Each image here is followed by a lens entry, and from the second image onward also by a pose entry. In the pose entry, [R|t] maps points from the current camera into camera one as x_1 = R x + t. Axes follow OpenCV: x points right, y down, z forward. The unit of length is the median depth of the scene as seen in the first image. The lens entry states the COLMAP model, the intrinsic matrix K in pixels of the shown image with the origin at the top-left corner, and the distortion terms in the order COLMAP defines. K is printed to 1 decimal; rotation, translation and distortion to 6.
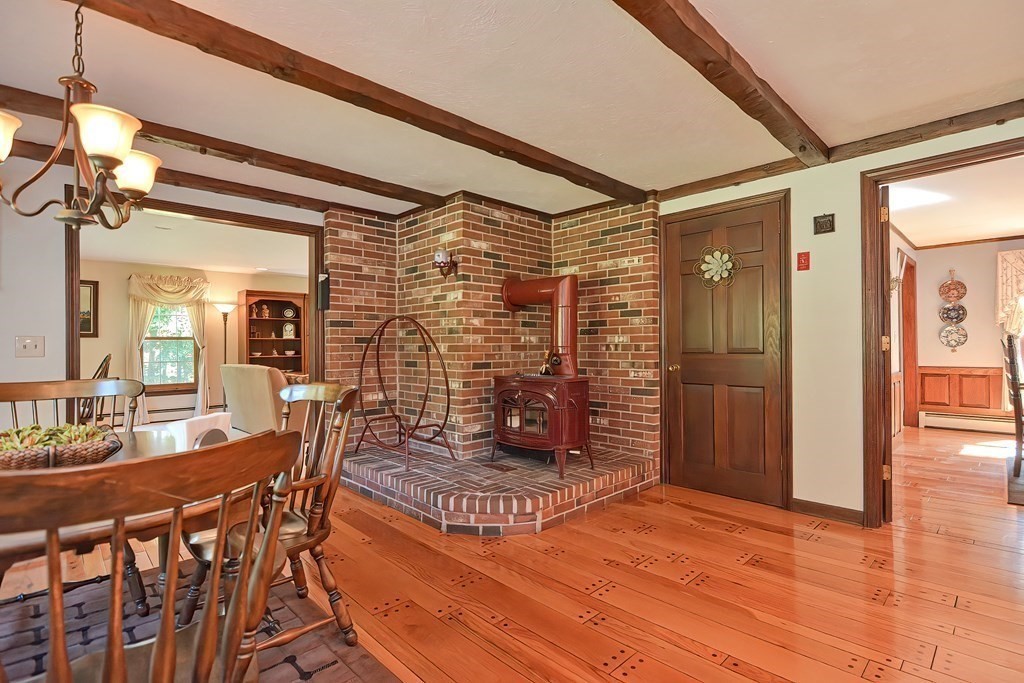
lens RADIAL K [[495.7, 0, 512.6], [0, 495.7, 345.1], [0, 0, 1]] dist [0.000121, -0.001885]
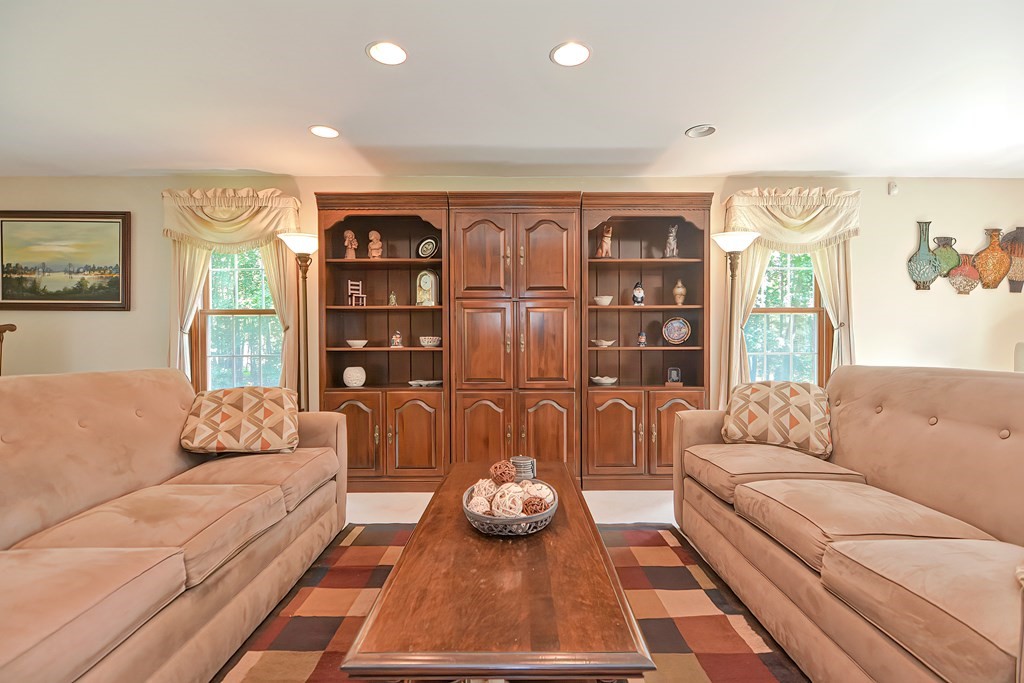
lens RADIAL K [[495.7, 0, 517.5], [0, 495.7, 340.9], [0, 0, 1]] dist [0.000121, -0.001885]
pose [[0.726491, 0.003724, -0.687166, -0.105589], [0.002563, 0.999964, 0.008129, 0.012989], [0.687171, -0.007667, 0.726455, 0.759242]]
